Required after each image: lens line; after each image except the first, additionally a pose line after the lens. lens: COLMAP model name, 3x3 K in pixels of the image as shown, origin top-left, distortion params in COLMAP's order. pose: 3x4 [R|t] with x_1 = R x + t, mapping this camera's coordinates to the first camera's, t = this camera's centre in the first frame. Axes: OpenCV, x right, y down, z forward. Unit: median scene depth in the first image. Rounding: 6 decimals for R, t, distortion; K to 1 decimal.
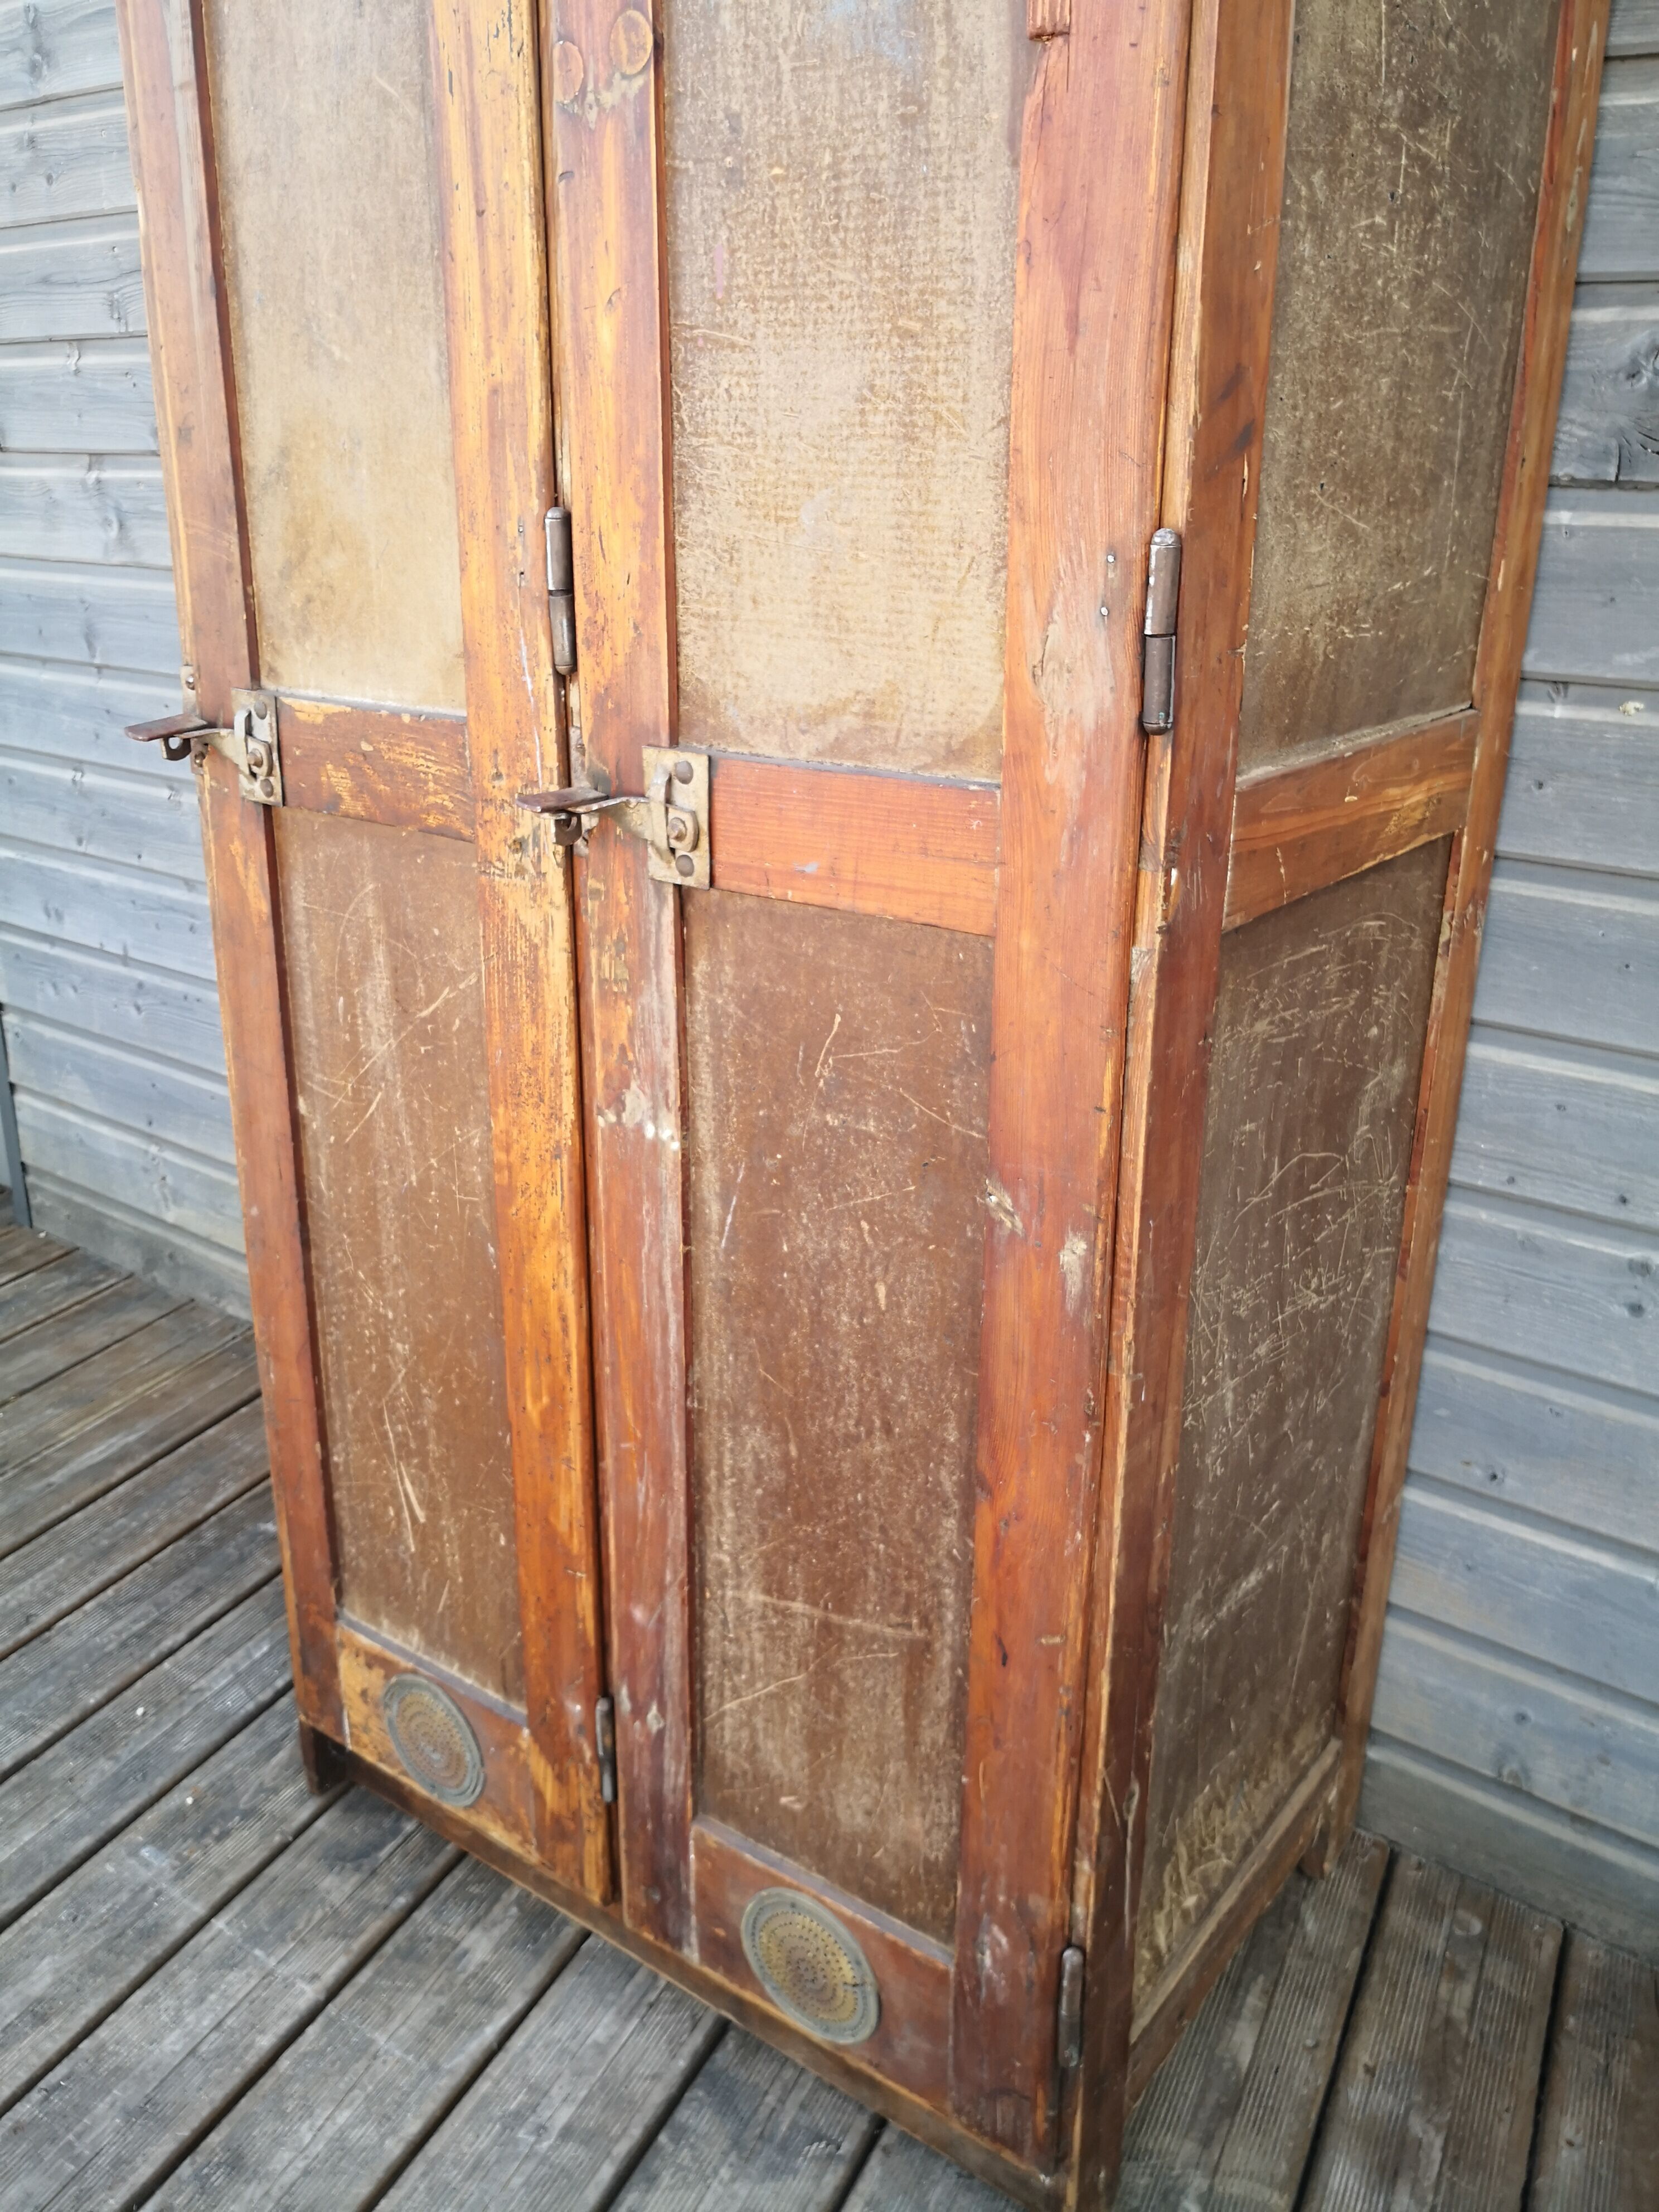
lens RADIAL K [[1790.2, 0, 826.9], [0, 1790.2, 1105.1], [0, 0, 1]] dist [0.018386, -0.045517]
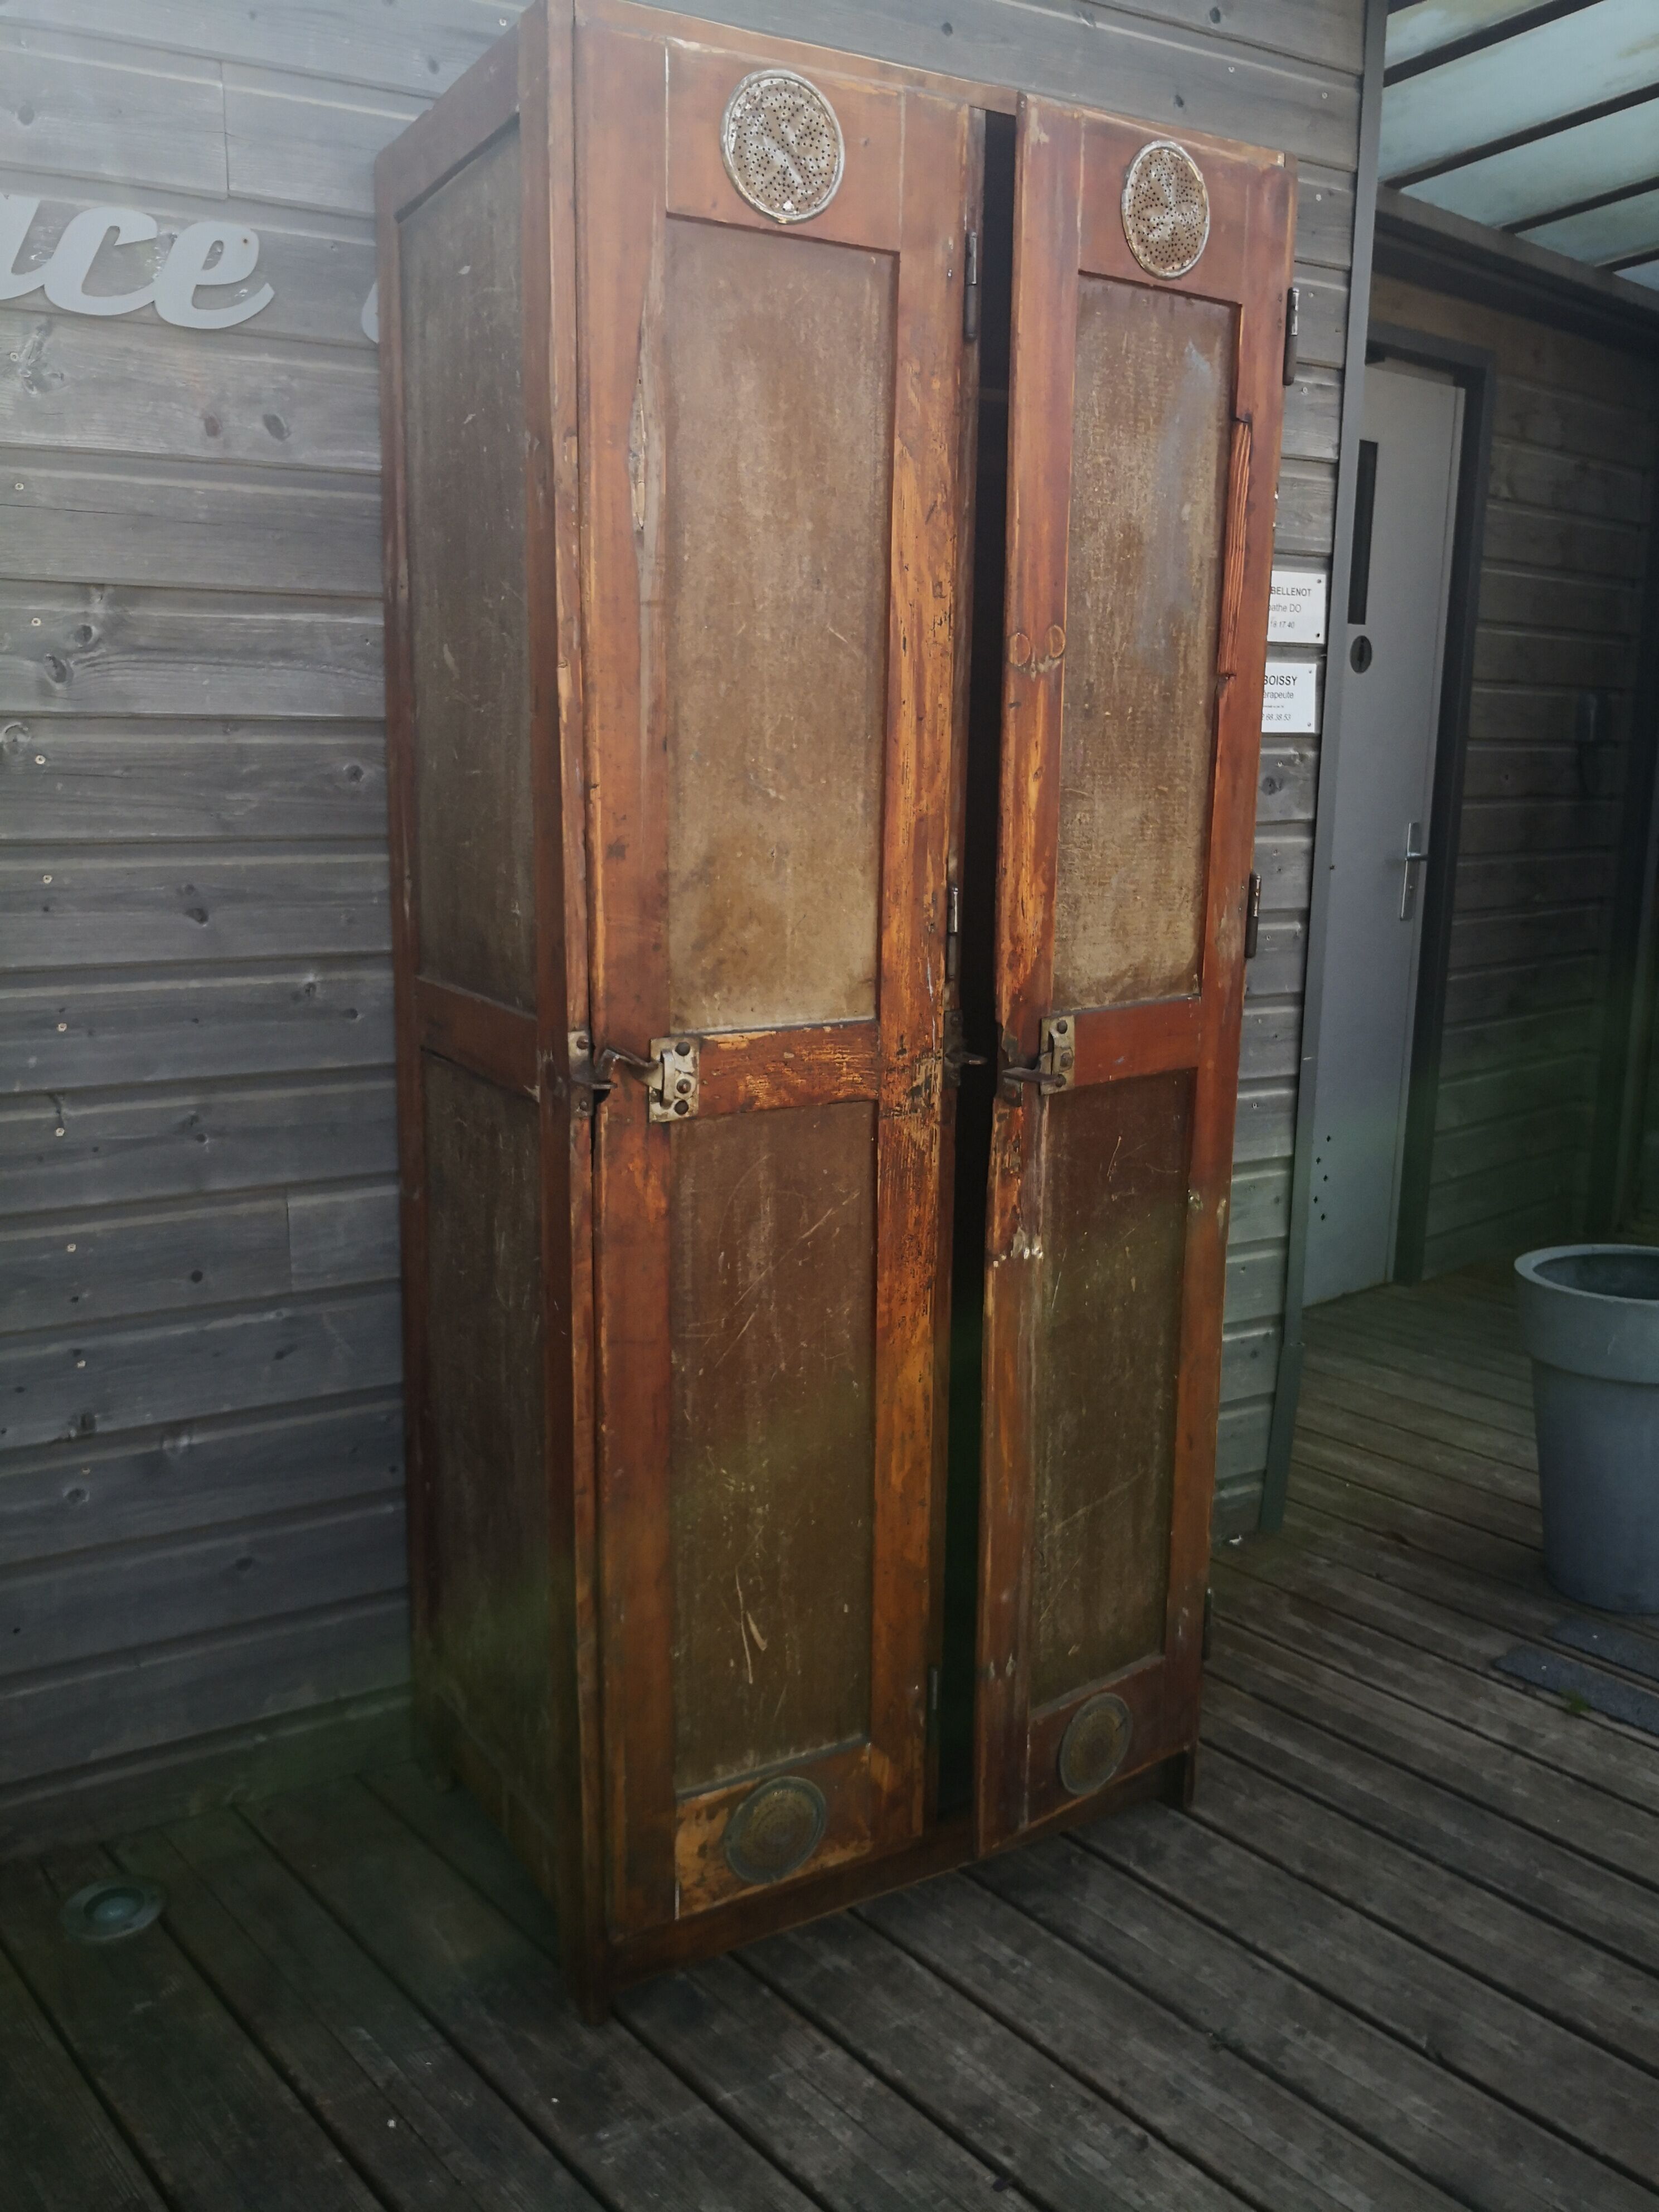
lens RADIAL K [[1790.2, 0, 810.0], [0, 1790.2, 1100.5], [0, 0, 1]] dist [0.018386, -0.045517]
pose [[0.395214, -0.191783, 0.898346, -1.495853], [0.304439, 0.950038, 0.068885, -0.253286], [-0.866673, 0.246267, 0.433855, 0.373794]]
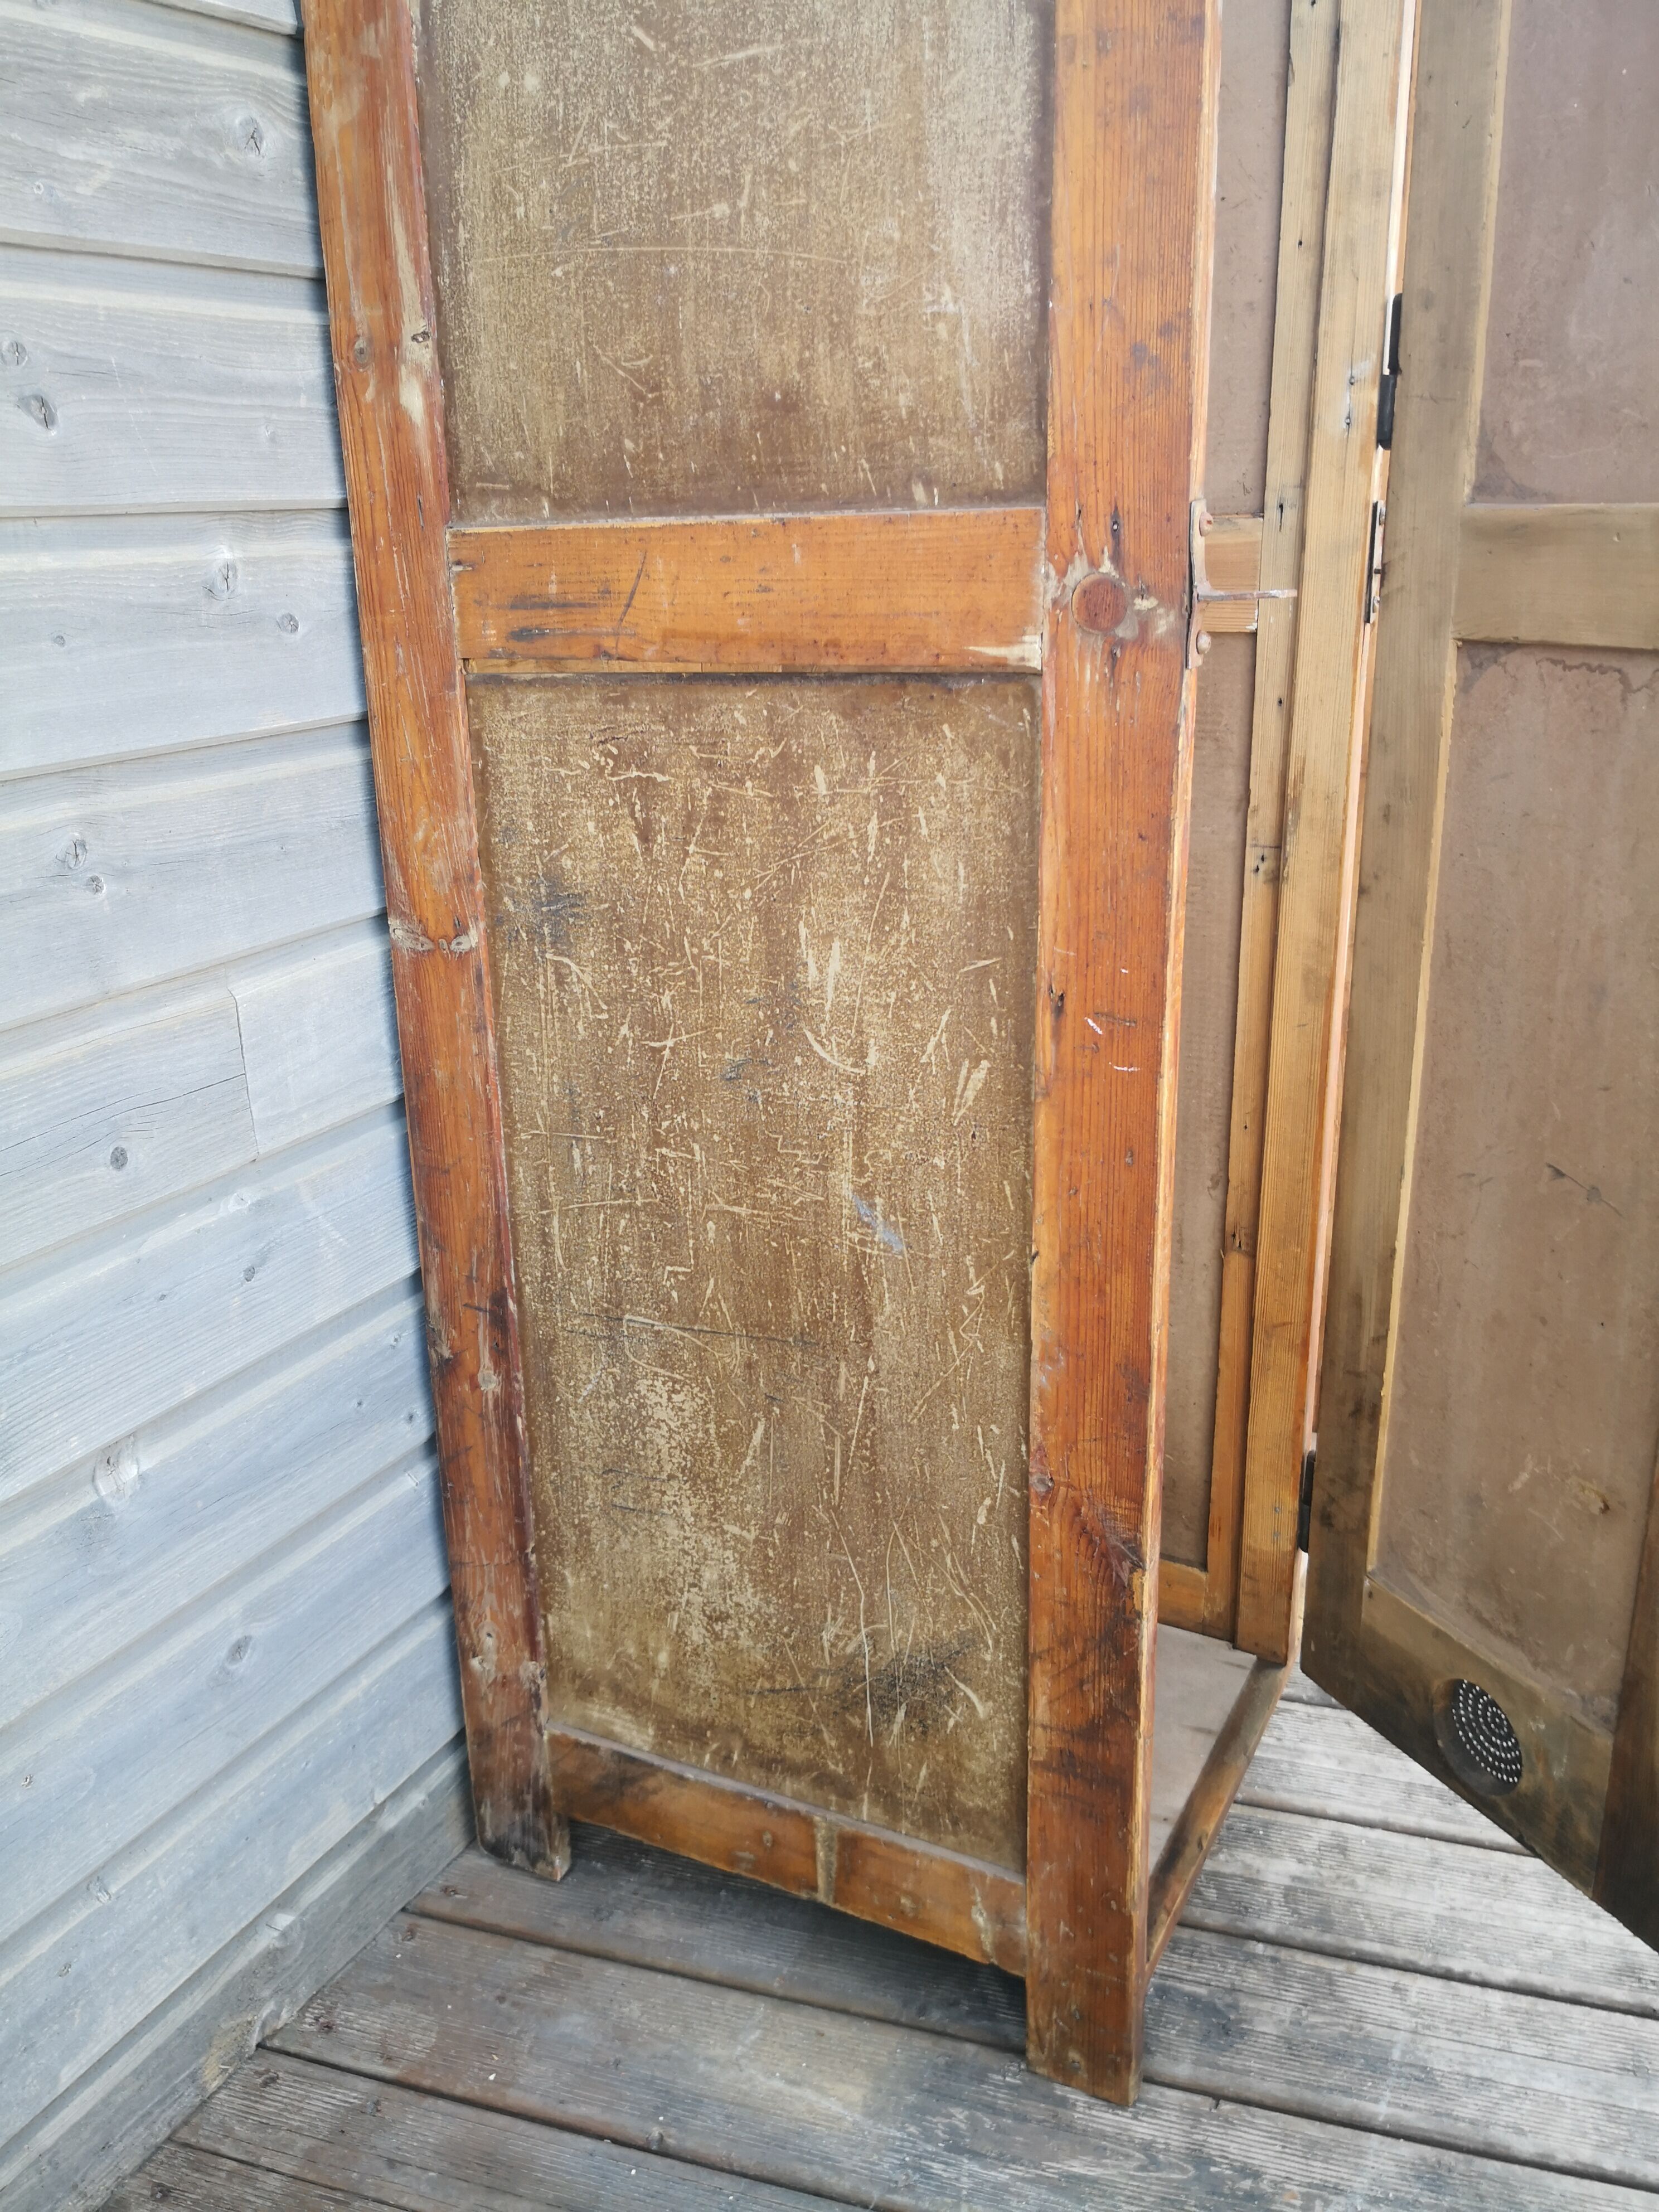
lens RADIAL K [[1790.2, 0, 806.2], [0, 1790.2, 1094.2], [0, 0, 1]] dist [0.018386, -0.045517]
pose [[-0.141942, -0.324231, 0.935268, -1.097502], [0.358123, 0.864012, 0.353879, -0.366881], [-0.922822, 0.385171, -0.006525, 1.308720]]
